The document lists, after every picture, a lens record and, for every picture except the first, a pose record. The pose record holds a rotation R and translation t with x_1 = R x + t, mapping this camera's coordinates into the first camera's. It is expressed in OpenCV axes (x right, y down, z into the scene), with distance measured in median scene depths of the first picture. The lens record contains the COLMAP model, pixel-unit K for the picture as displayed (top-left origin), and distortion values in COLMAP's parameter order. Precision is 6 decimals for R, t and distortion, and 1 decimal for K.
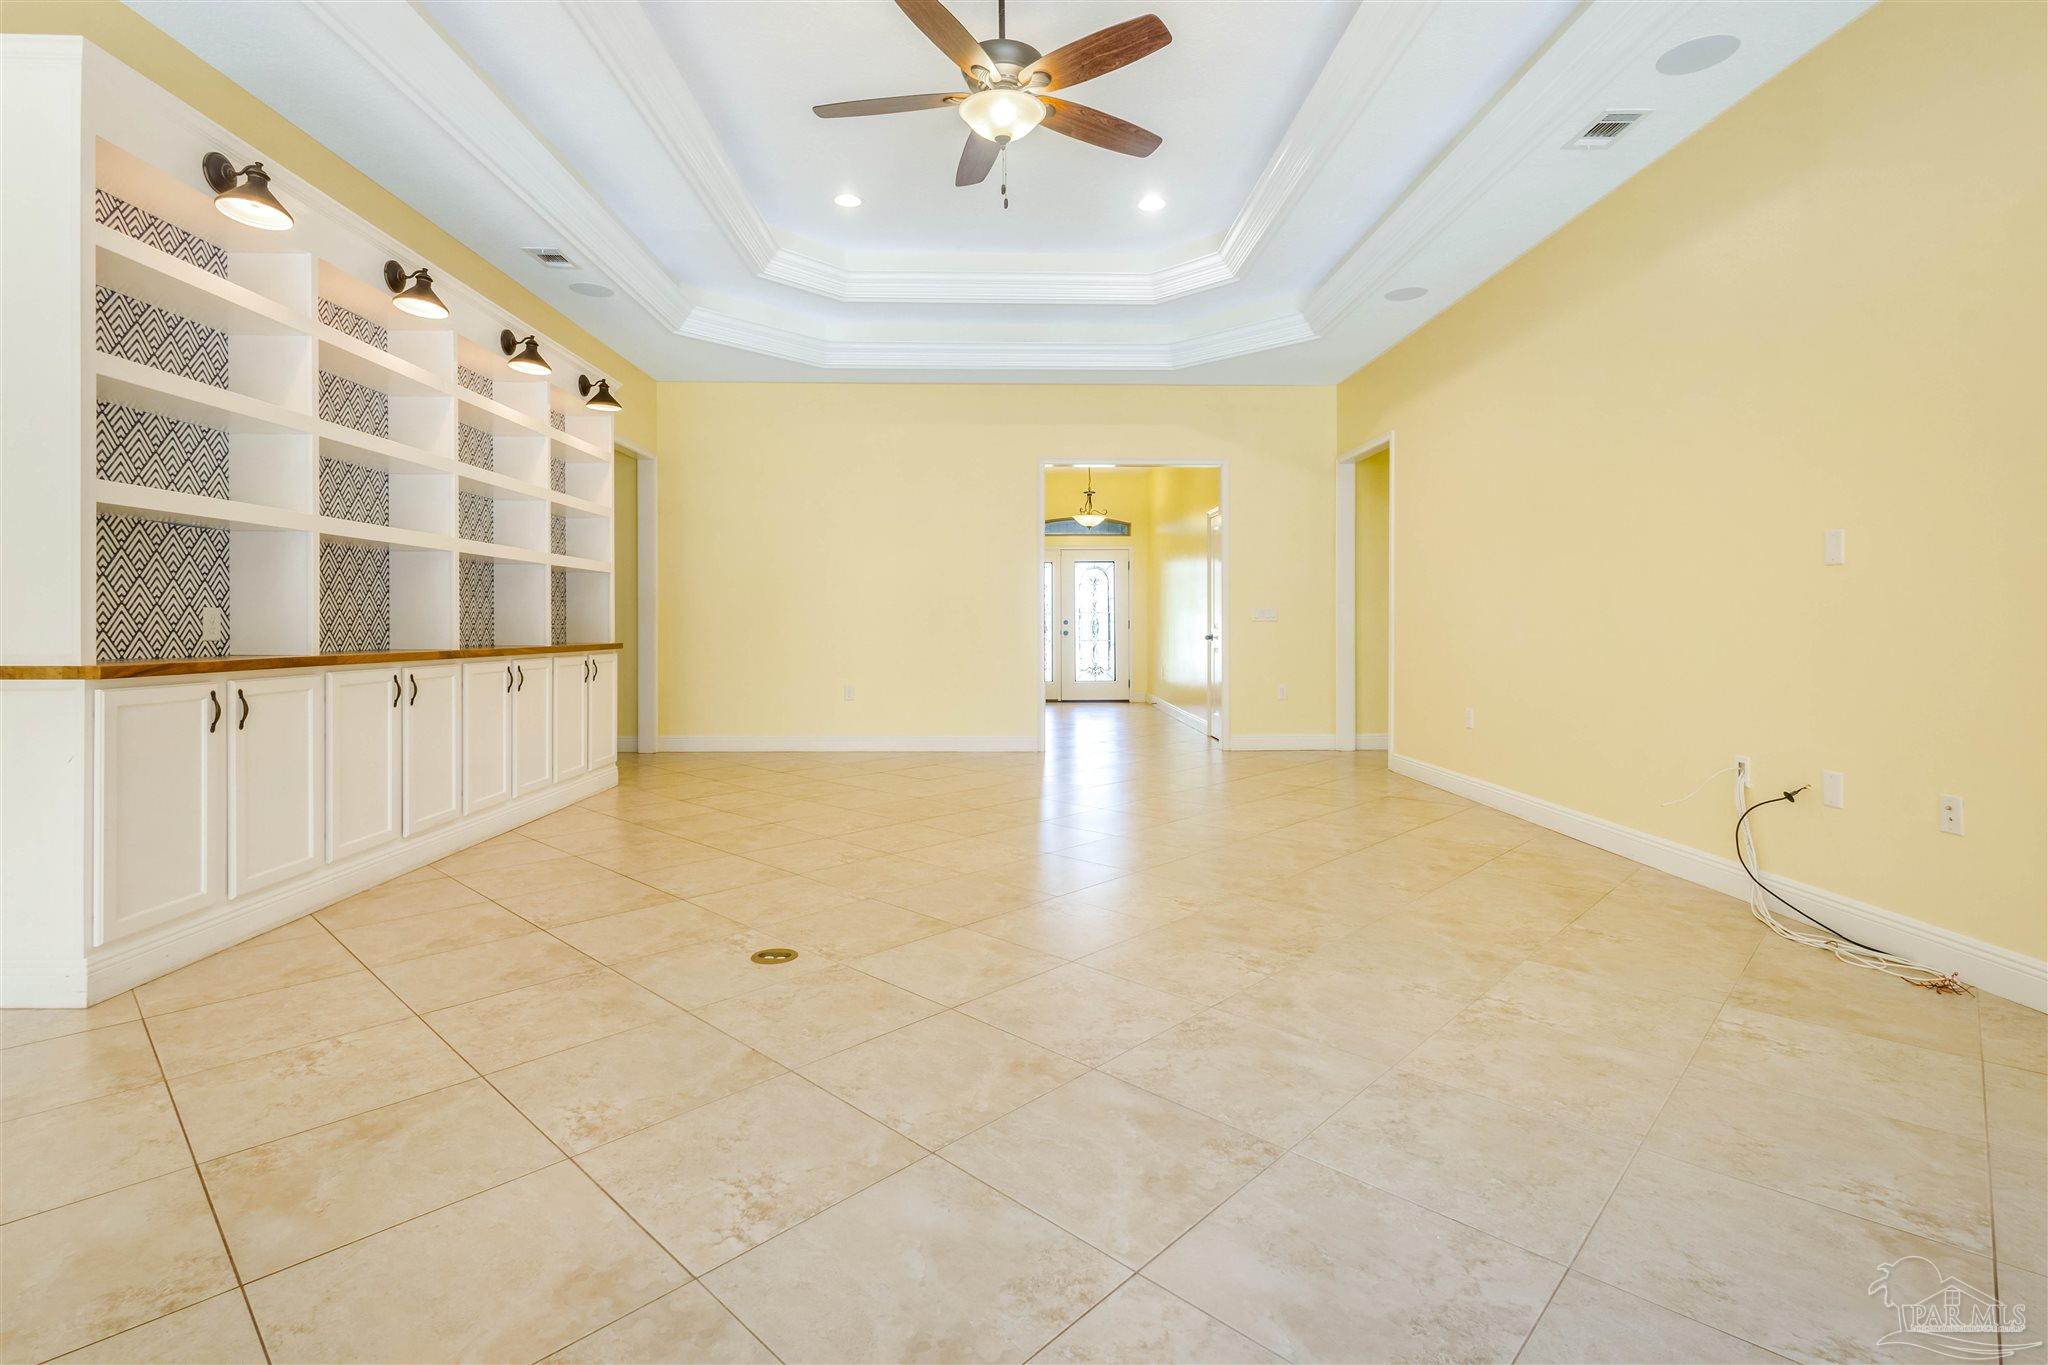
lens RADIAL K [[961.9, 0, 1007.0], [0, 961.9, 629.4], [0, 0, 1]] dist [0.003213, 0.000265]
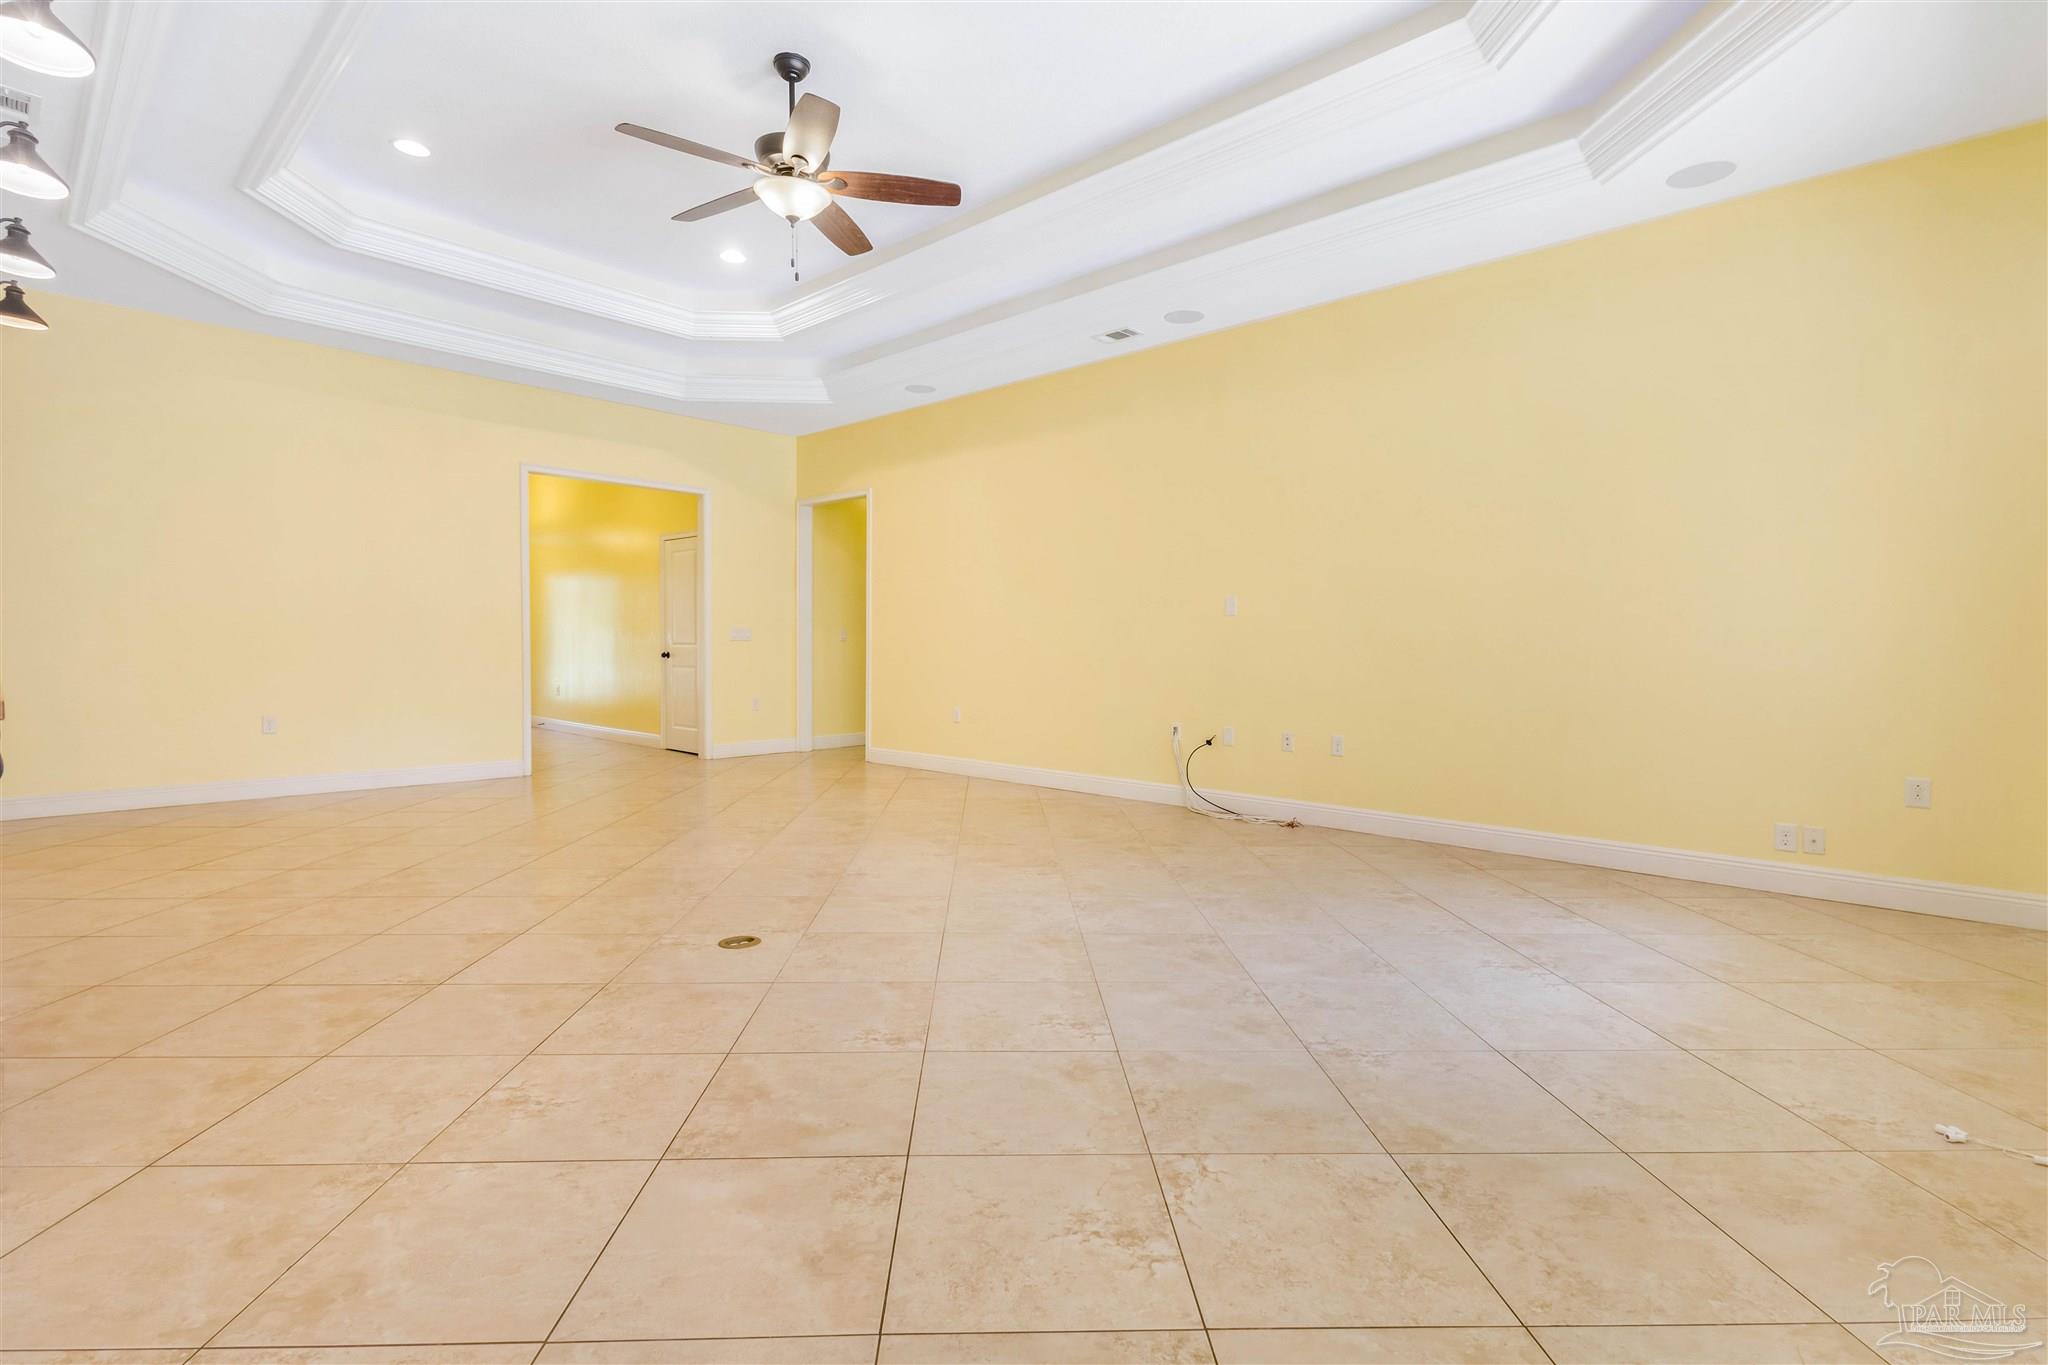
lens RADIAL K [[967.8, 0, 997.3], [0, 967.8, 670.9], [0, 0, 1]] dist [0.019293, -0.000084]
pose [[0.705025, -0.012784, 0.709067, -0.765283], [-0.005107, 0.999720, 0.023103, -0.001050], [-0.709164, -0.019909, 0.704763, 0.003354]]
